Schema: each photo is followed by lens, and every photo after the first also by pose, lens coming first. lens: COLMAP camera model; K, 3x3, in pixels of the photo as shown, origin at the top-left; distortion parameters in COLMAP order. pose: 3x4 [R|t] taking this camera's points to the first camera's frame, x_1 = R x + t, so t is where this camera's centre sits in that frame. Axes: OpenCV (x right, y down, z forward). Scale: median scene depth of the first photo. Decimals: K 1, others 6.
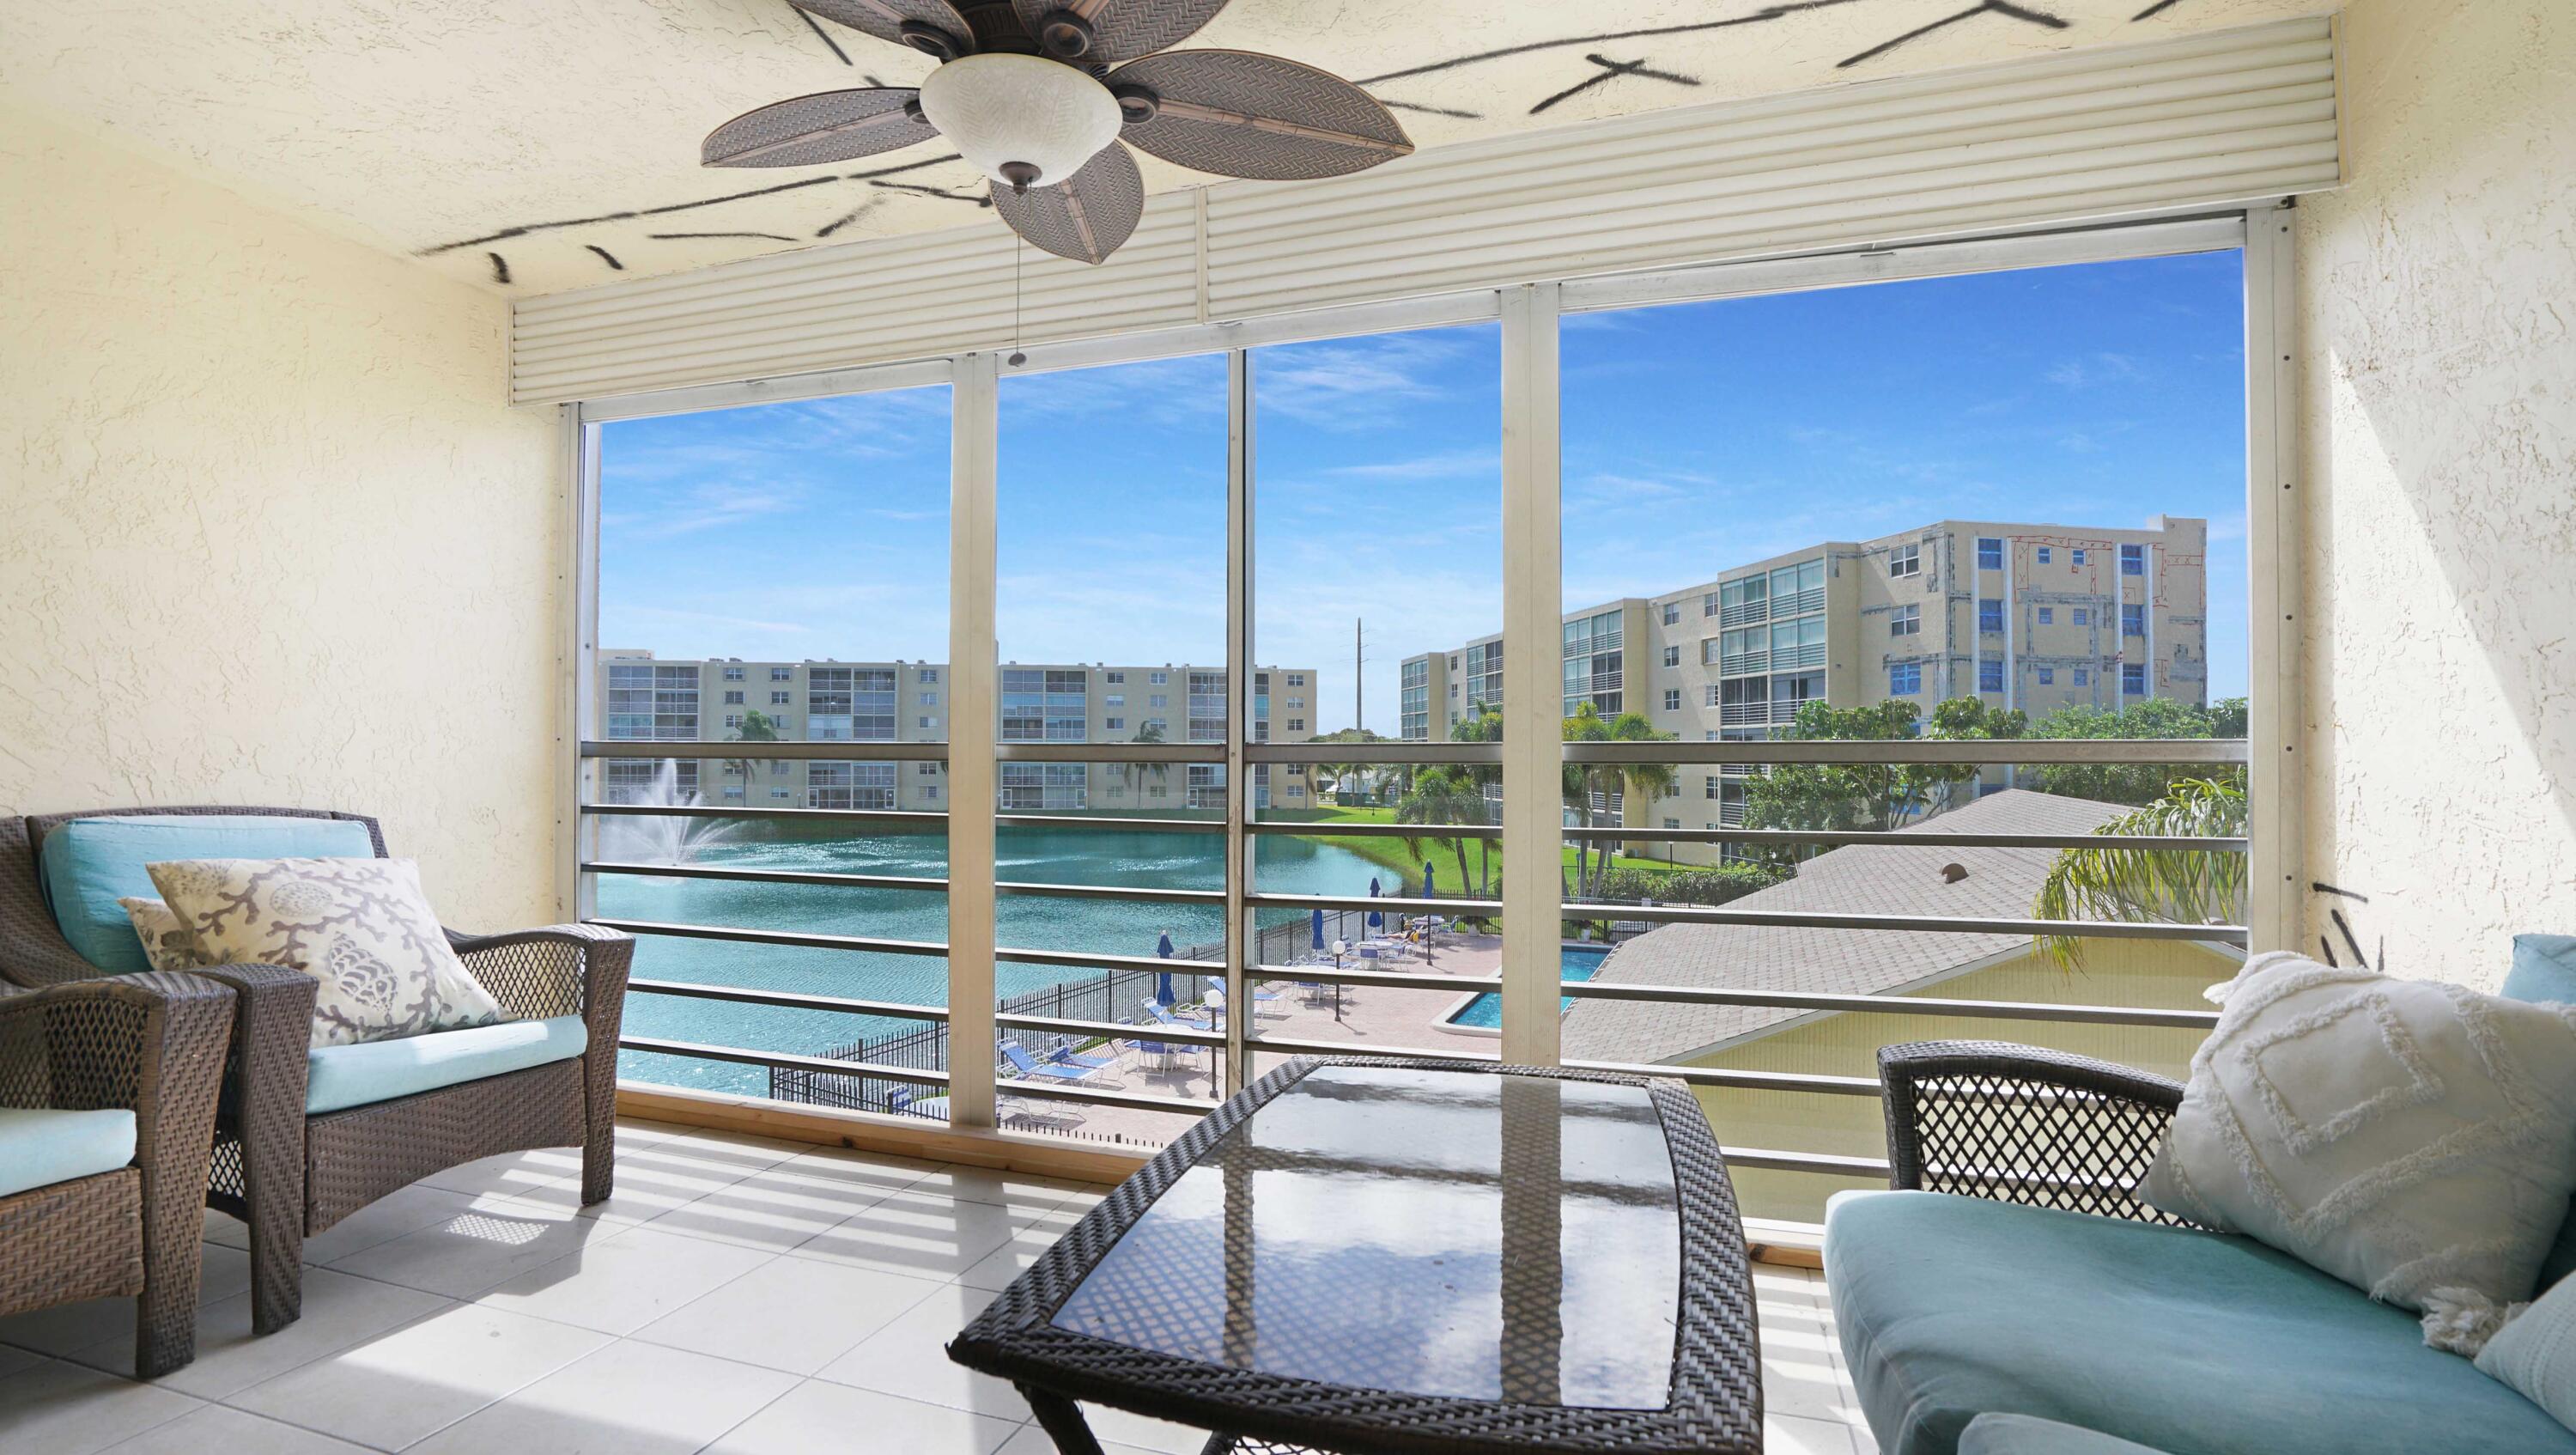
lens RADIAL K [[1205.6, 0, 1275.4], [0, 1205.6, 739.9], [0, 0, 1]] dist [-0.069358, 0.038262]
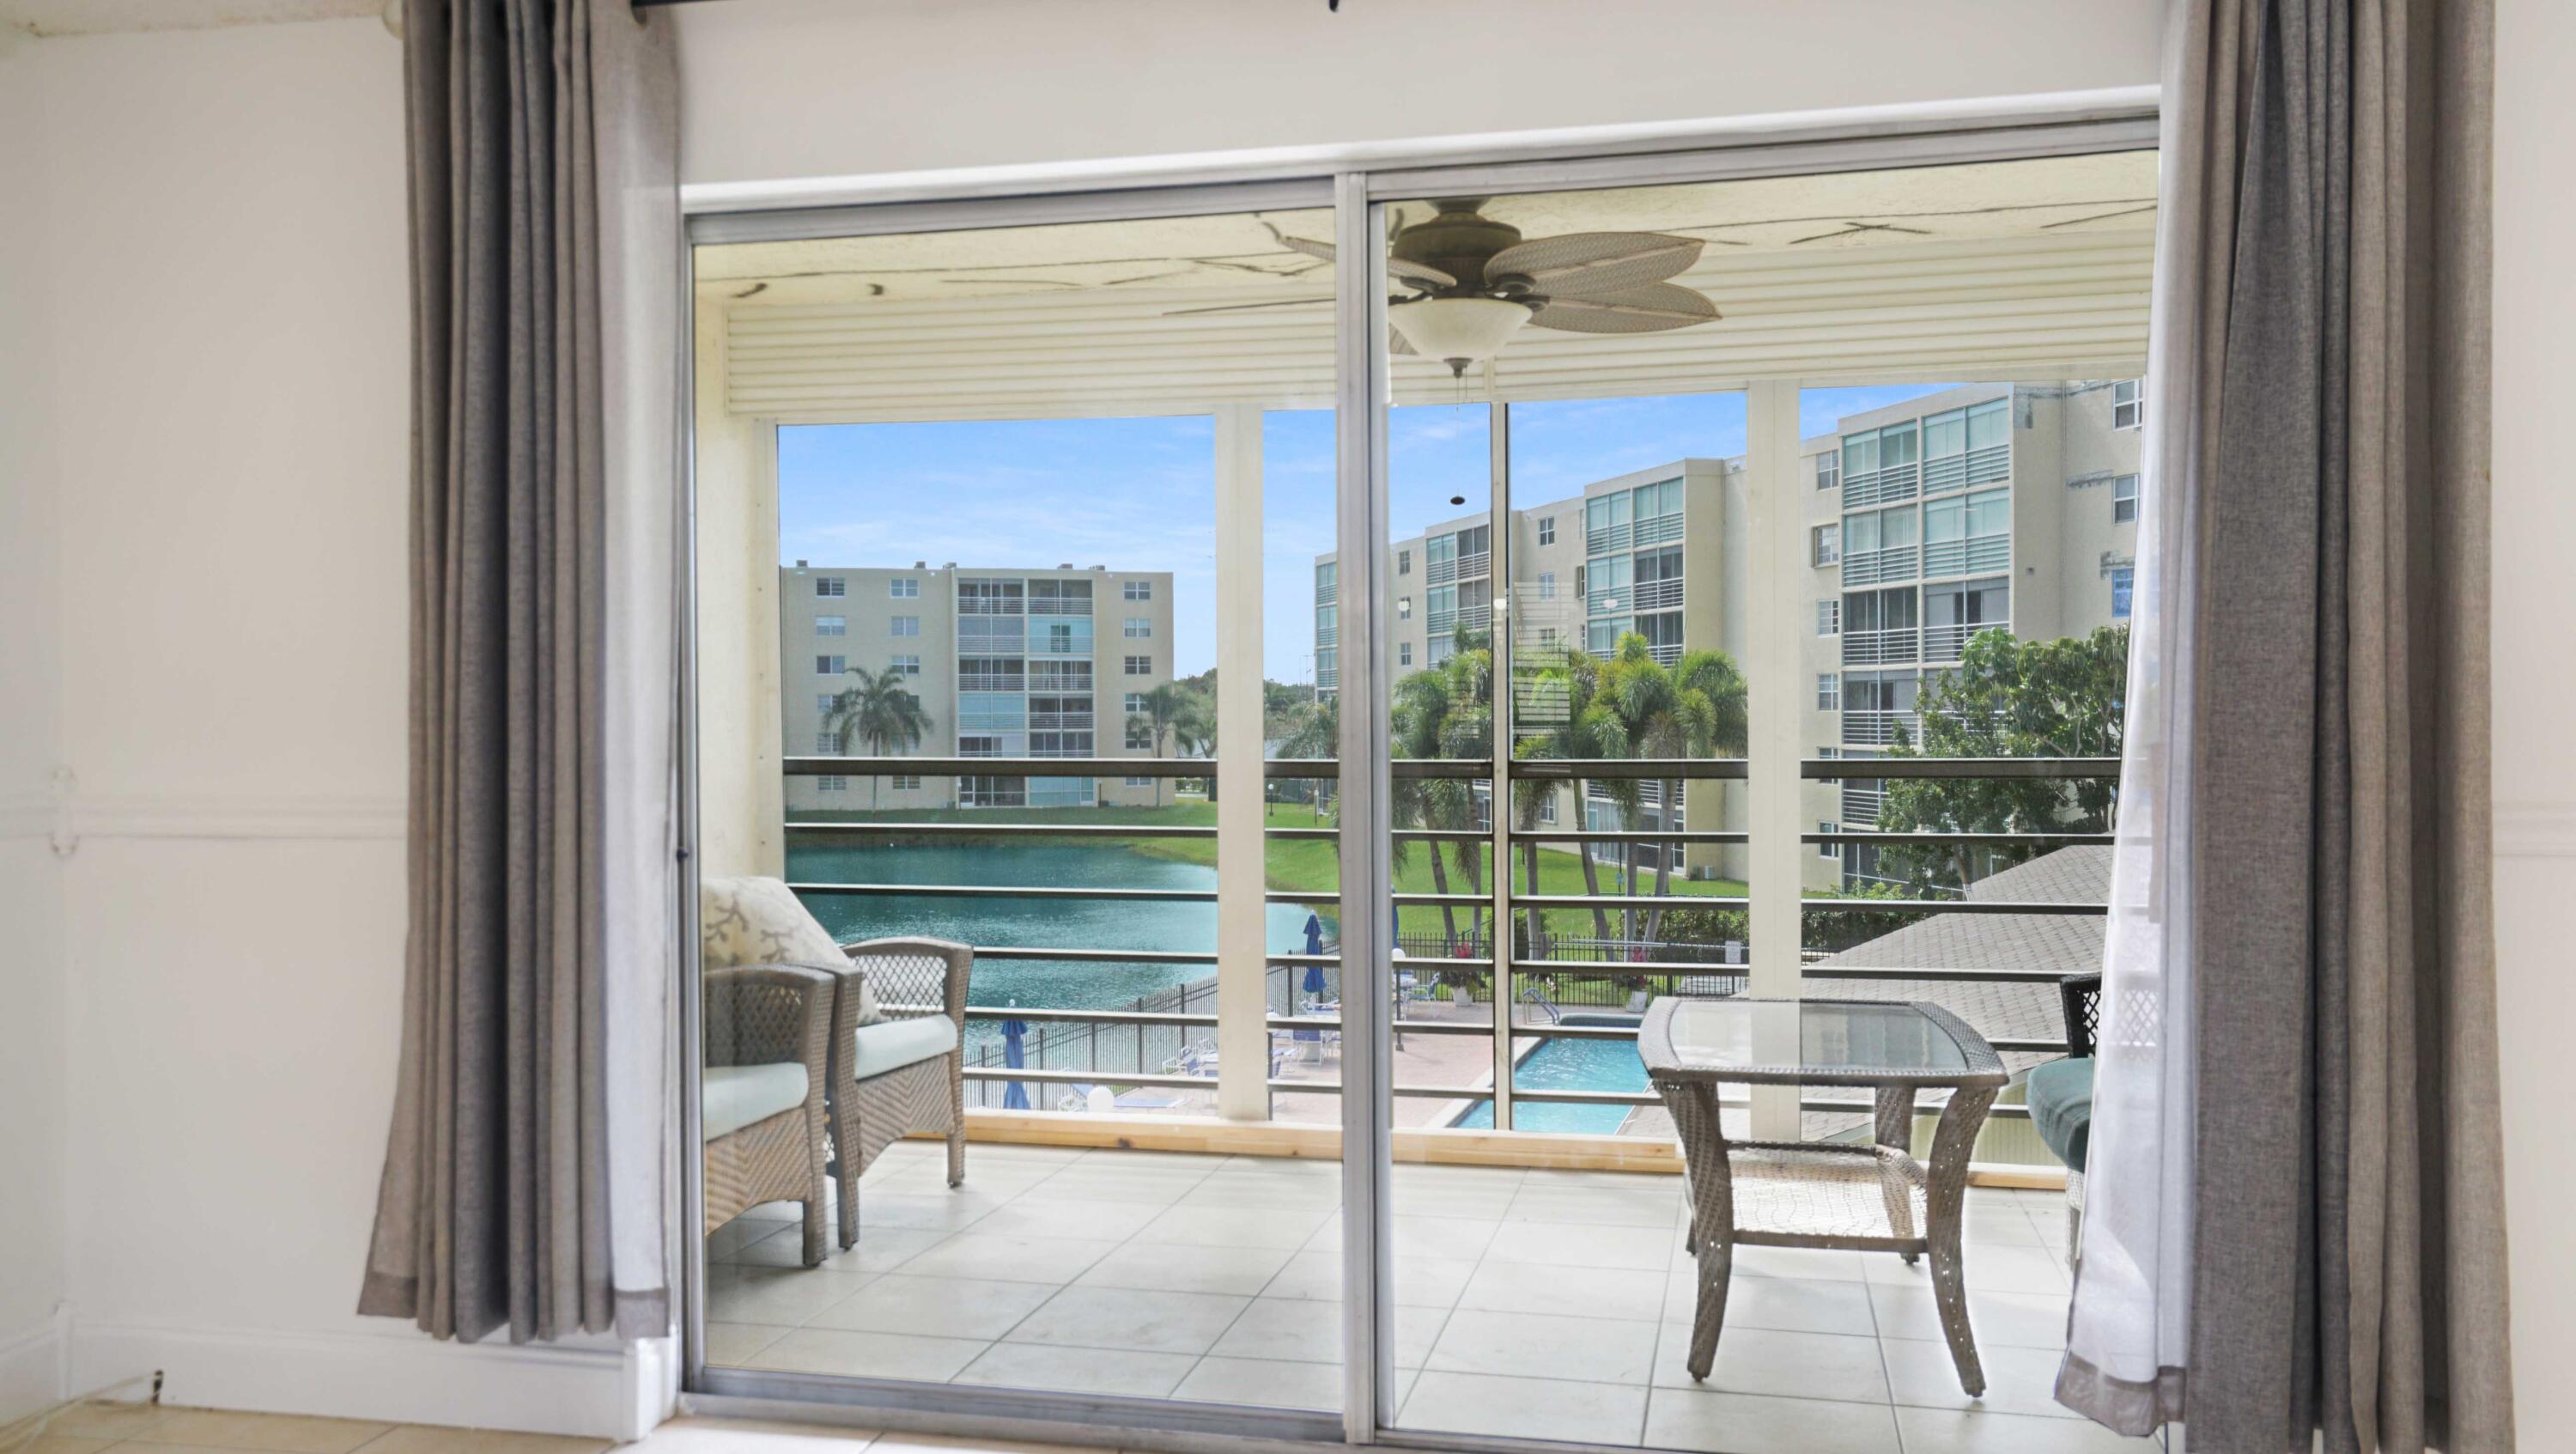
lens RADIAL K [[2053.2, 0, 1288.0], [0, 2053.2, 727.0], [0, 0, 1]] dist [0.028549, -0.000864]
pose [[0.995274, -0.008689, 0.096716, -0.019396], [0.006833, 0.999787, 0.019499, -0.003157], [-0.096865, -0.018746, 0.995121, -0.040692]]
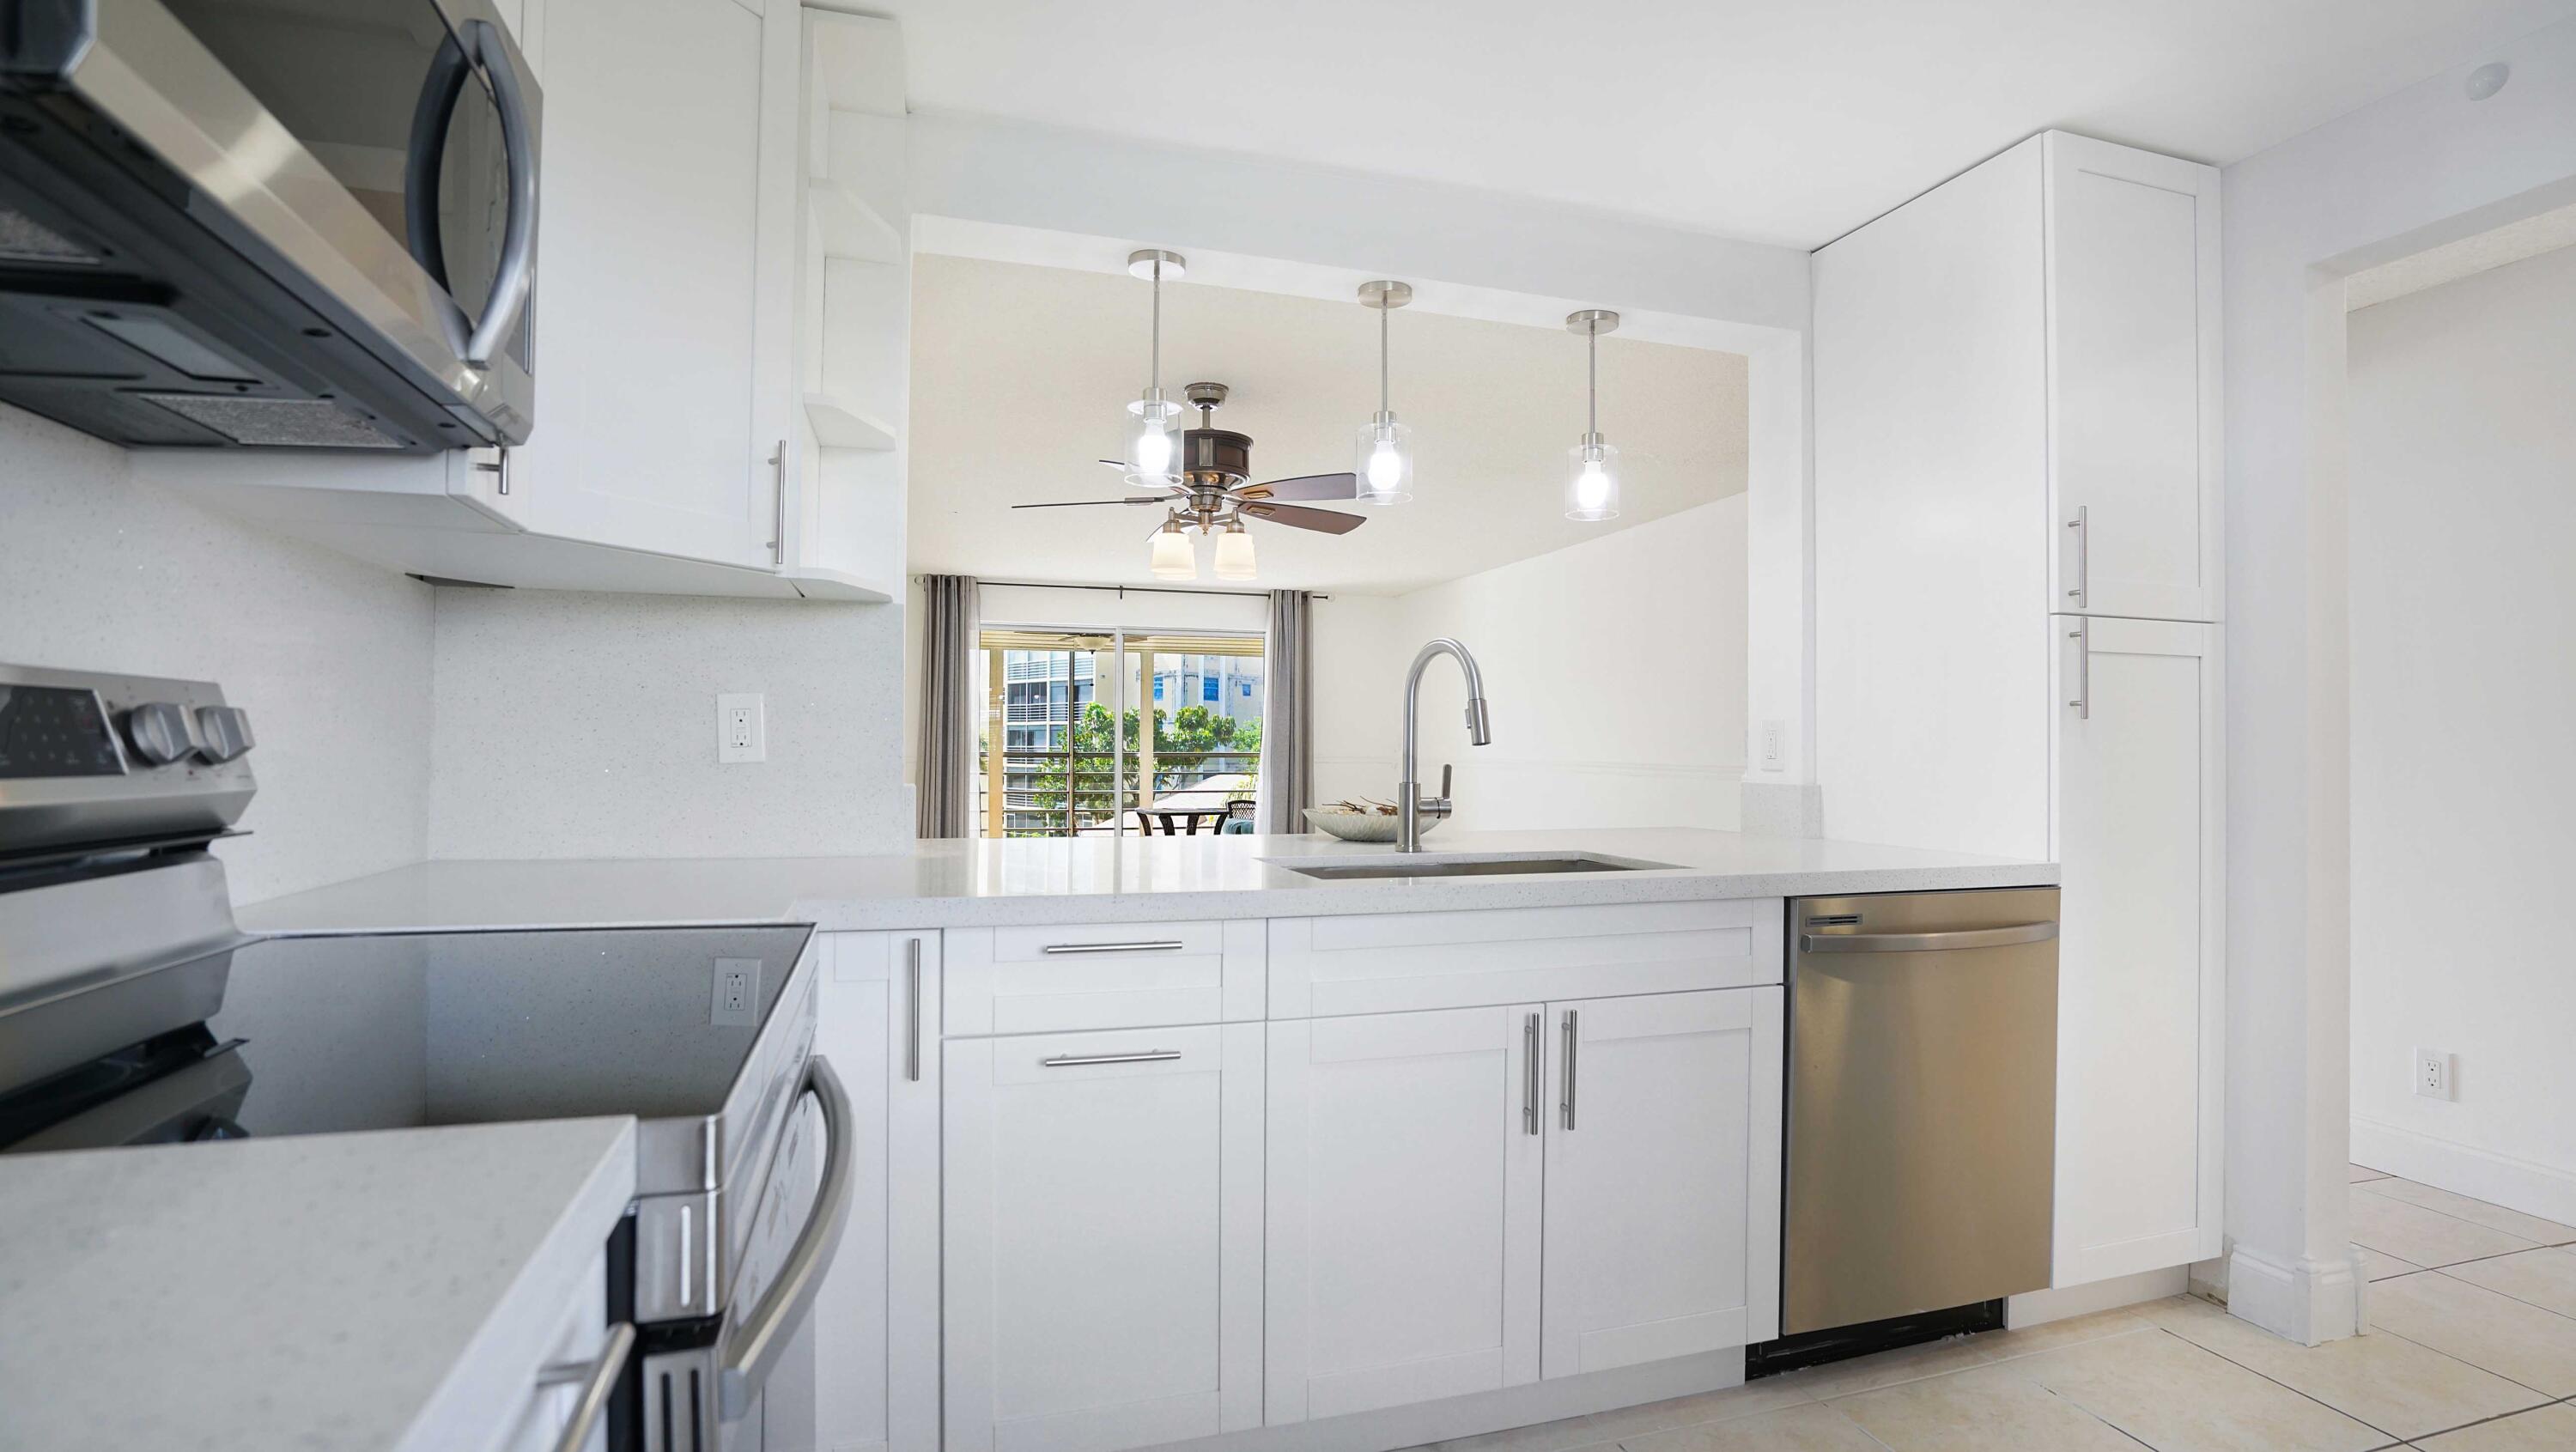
lens RADIAL K [[1196.7, 0, 1284.2], [0, 1196.7, 738.0], [0, 0, 1]] dist [-0.054506, 0.020846]
pose [[0.818436, 0.006151, 0.574565, -0.082925], [-0.009957, 0.999944, 0.003479, -0.003013], [-0.574512, -0.008568, 0.818451, -0.125431]]
